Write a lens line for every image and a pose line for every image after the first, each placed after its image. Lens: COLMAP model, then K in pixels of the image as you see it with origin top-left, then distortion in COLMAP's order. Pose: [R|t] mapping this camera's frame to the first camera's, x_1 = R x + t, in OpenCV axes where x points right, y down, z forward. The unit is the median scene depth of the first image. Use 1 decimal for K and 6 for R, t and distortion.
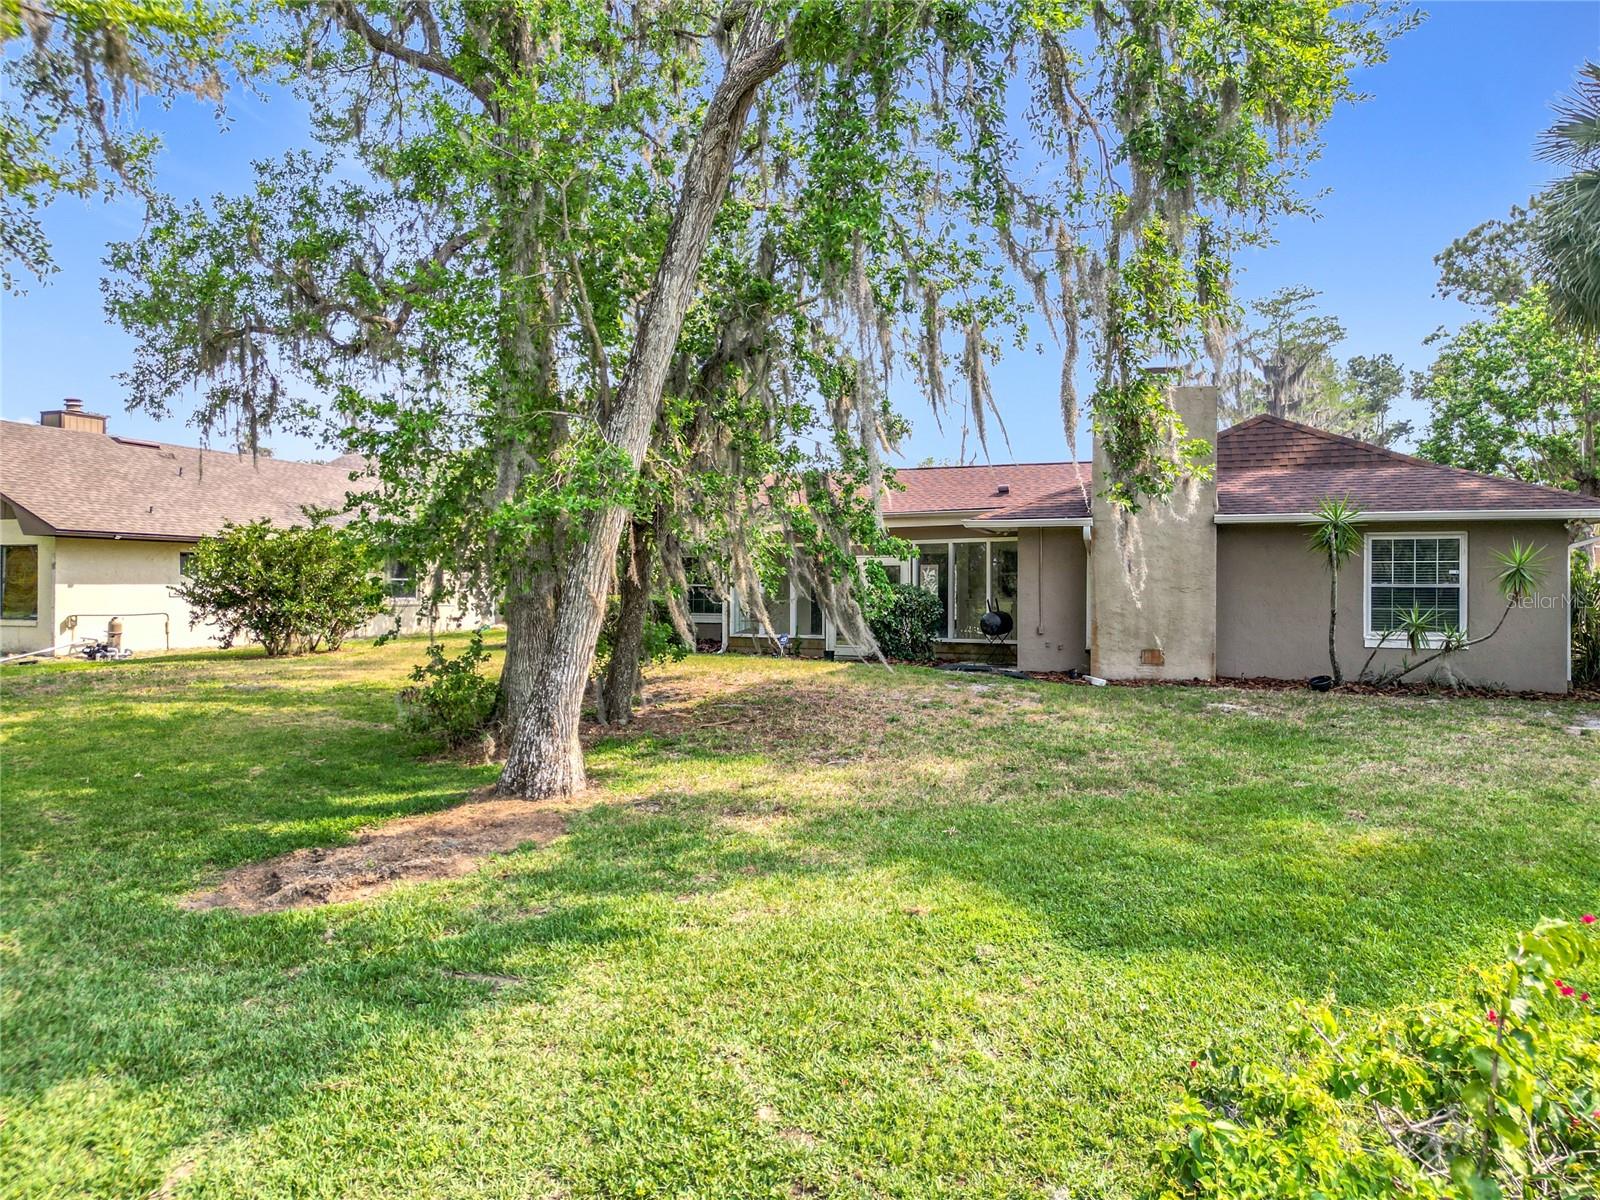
lens RADIAL K [[1160.1, 0, 818.1], [0, 1160.1, 603.2], [0, 0, 1]] dist [0.049355, -0.090754]
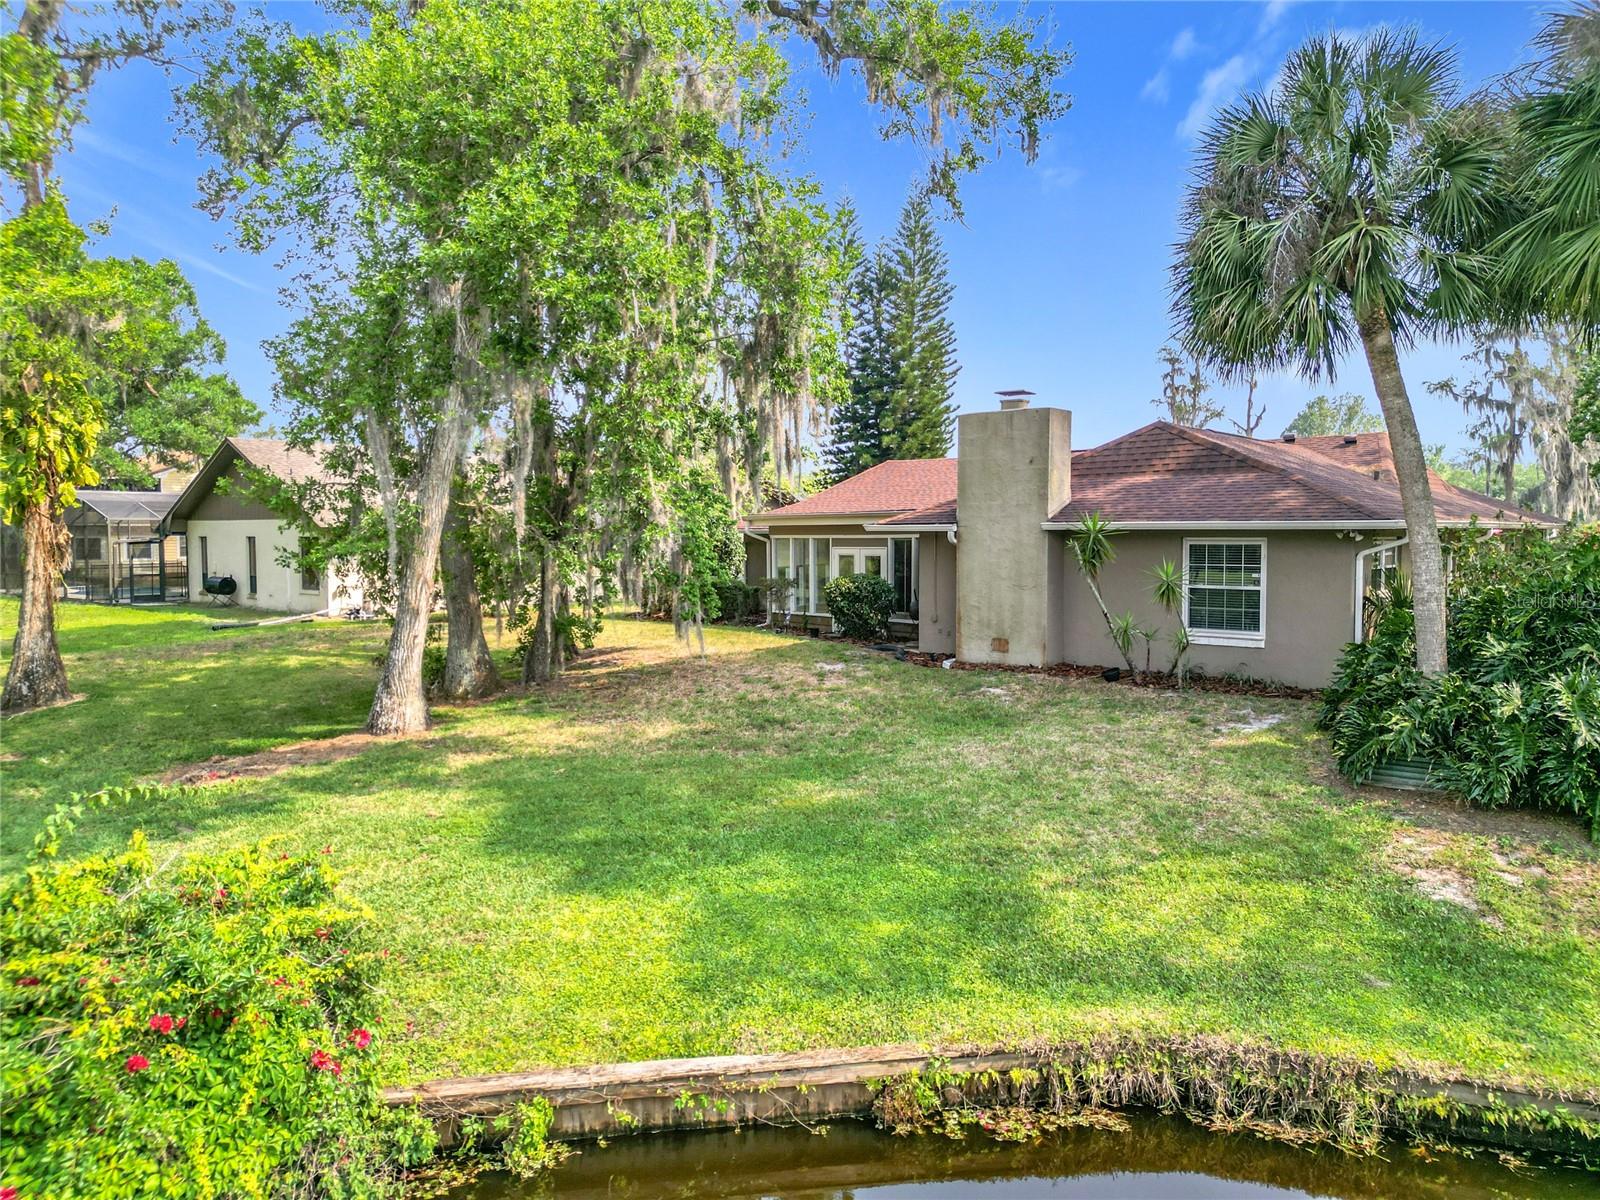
lens RADIAL K [[1119.6, 0, 803.8], [0, 1119.6, 626.6], [0, 0, 1]] dist [0.050202, -0.086525]
pose [[0.936390, 0.025207, -0.350053, 0.498651], [-0.002250, 0.997828, 0.065835, -0.045247], [0.350953, -0.060860, 0.934413, -0.111545]]
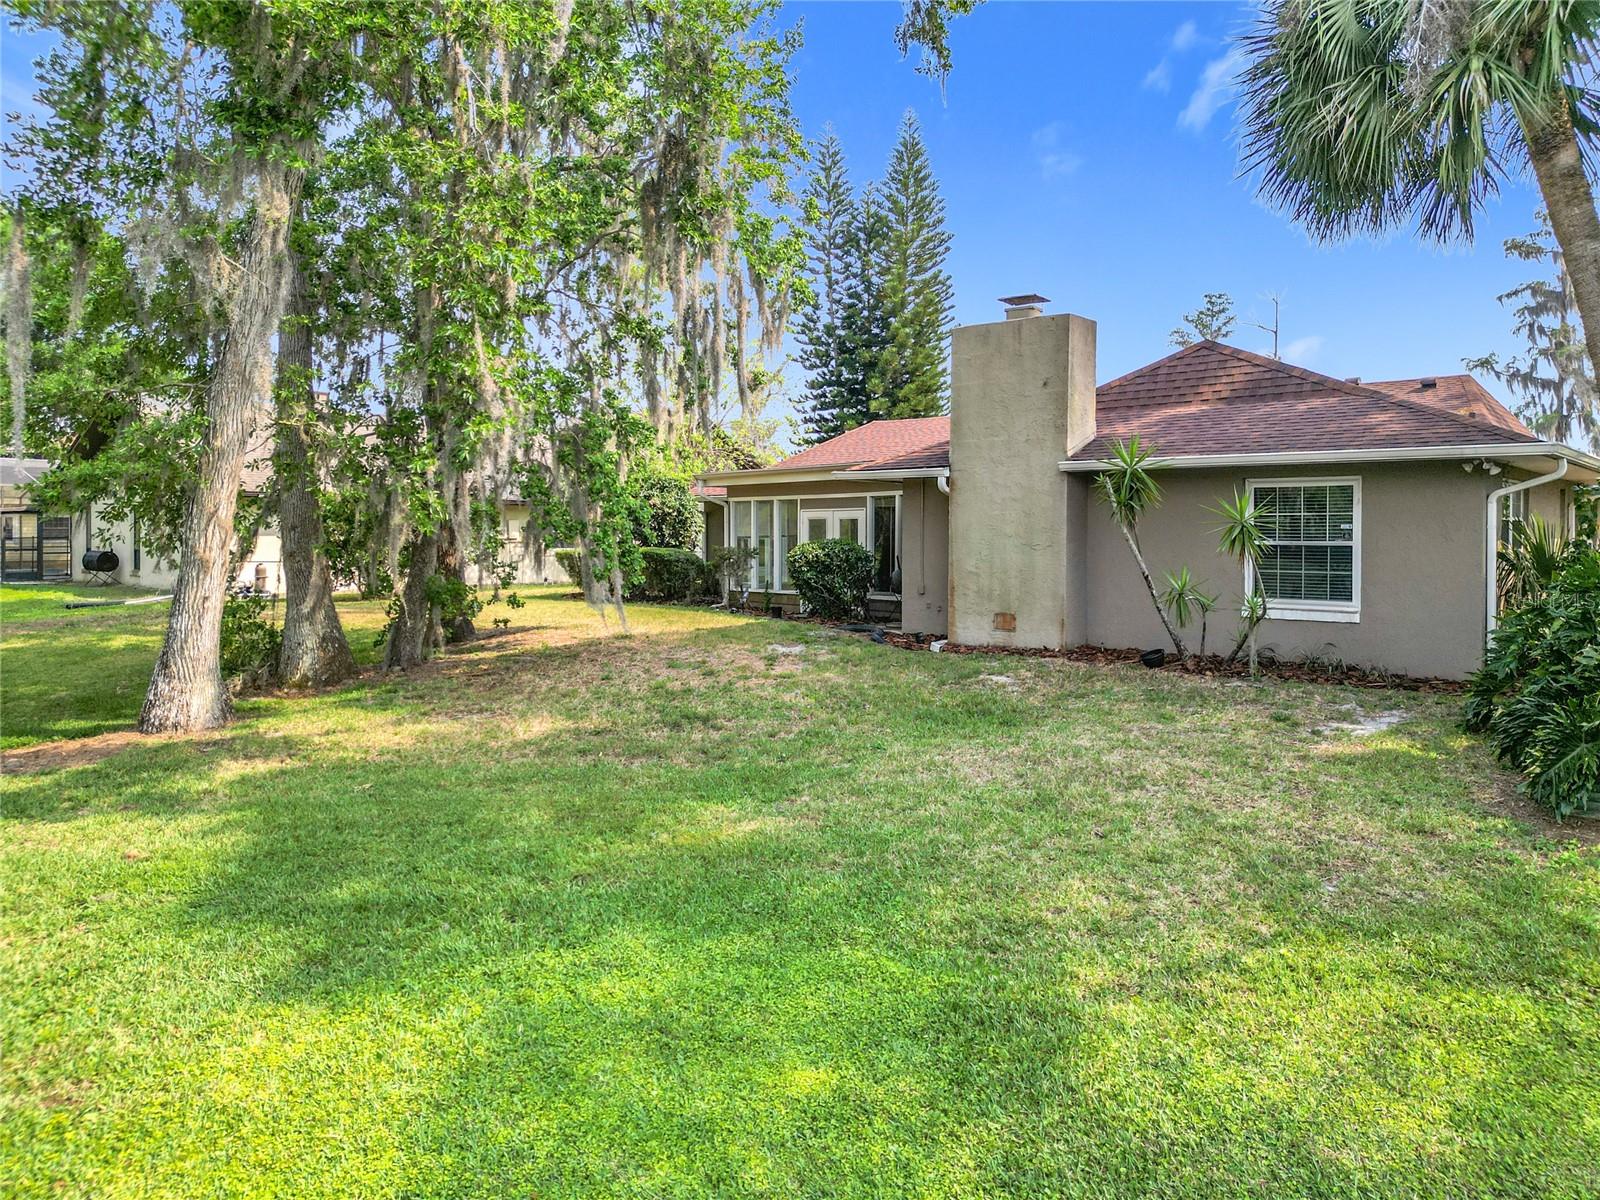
lens RADIAL K [[1149.9, 0, 803.2], [0, 1149.9, 595.9], [0, 0, 1]] dist [0.037107, -0.058183]
pose [[0.937097, 0.020710, -0.348455, 0.453906], [-0.008049, 0.999255, 0.037743, -0.005780], [0.348977, -0.032564, 0.936565, 0.117244]]
